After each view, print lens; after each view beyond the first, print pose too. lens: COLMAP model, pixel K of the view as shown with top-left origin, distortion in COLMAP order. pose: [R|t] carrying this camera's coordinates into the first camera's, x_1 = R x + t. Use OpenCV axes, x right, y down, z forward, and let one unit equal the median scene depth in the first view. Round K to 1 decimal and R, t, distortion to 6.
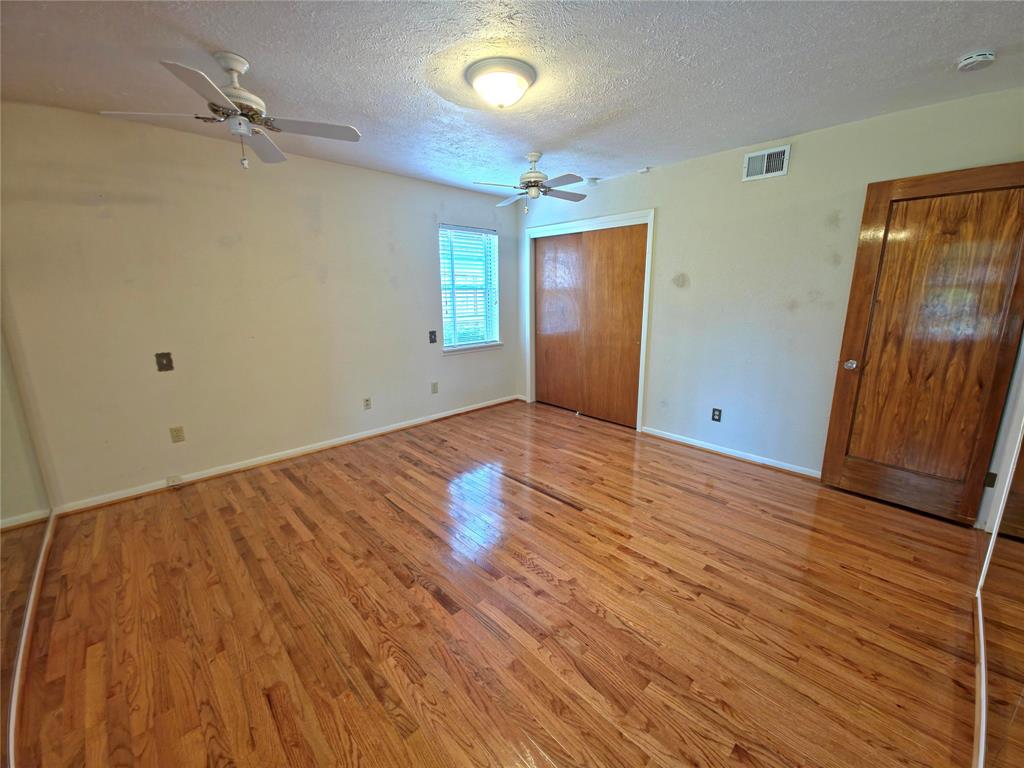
lens RADIAL K [[411.1, 0, 523.4], [0, 411.1, 383.0], [0, 0, 1]] dist [0.008564, -0.006574]
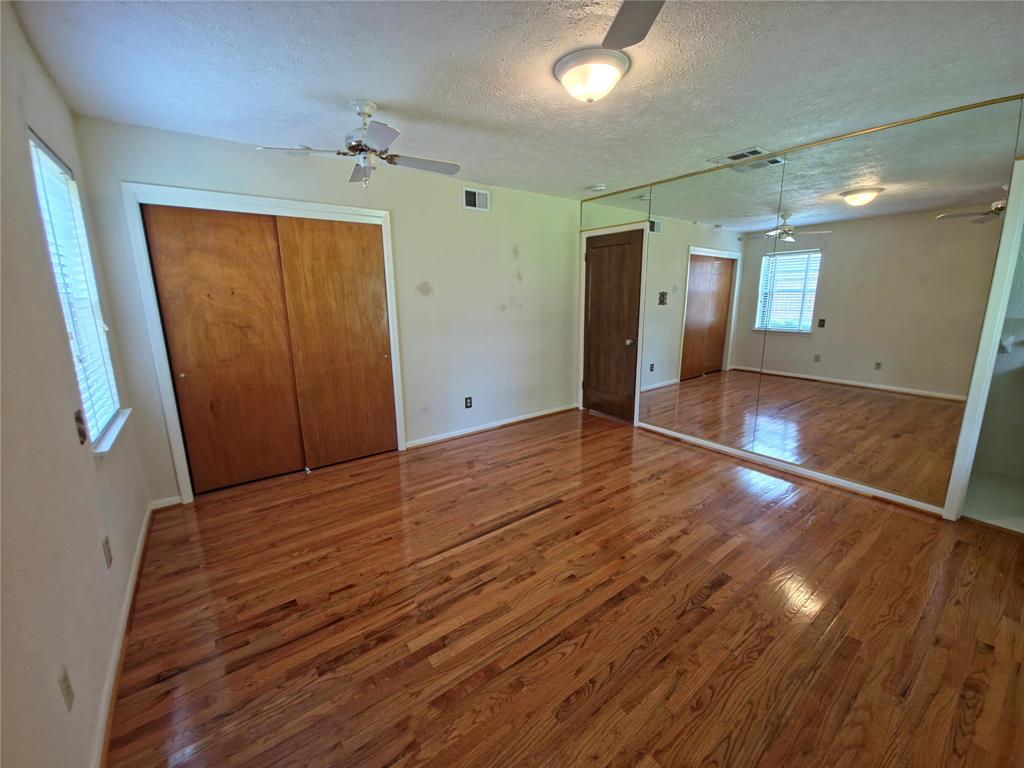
lens RADIAL K [[411.1, 0, 517.7], [0, 411.1, 378.7], [0, 0, 1]] dist [0.008564, -0.006574]
pose [[0.120206, -0.199808, 0.972434, -0.720119], [0.228711, 0.958761, 0.168727, -0.171869], [-0.966044, 0.202124, 0.160947, 0.737873]]
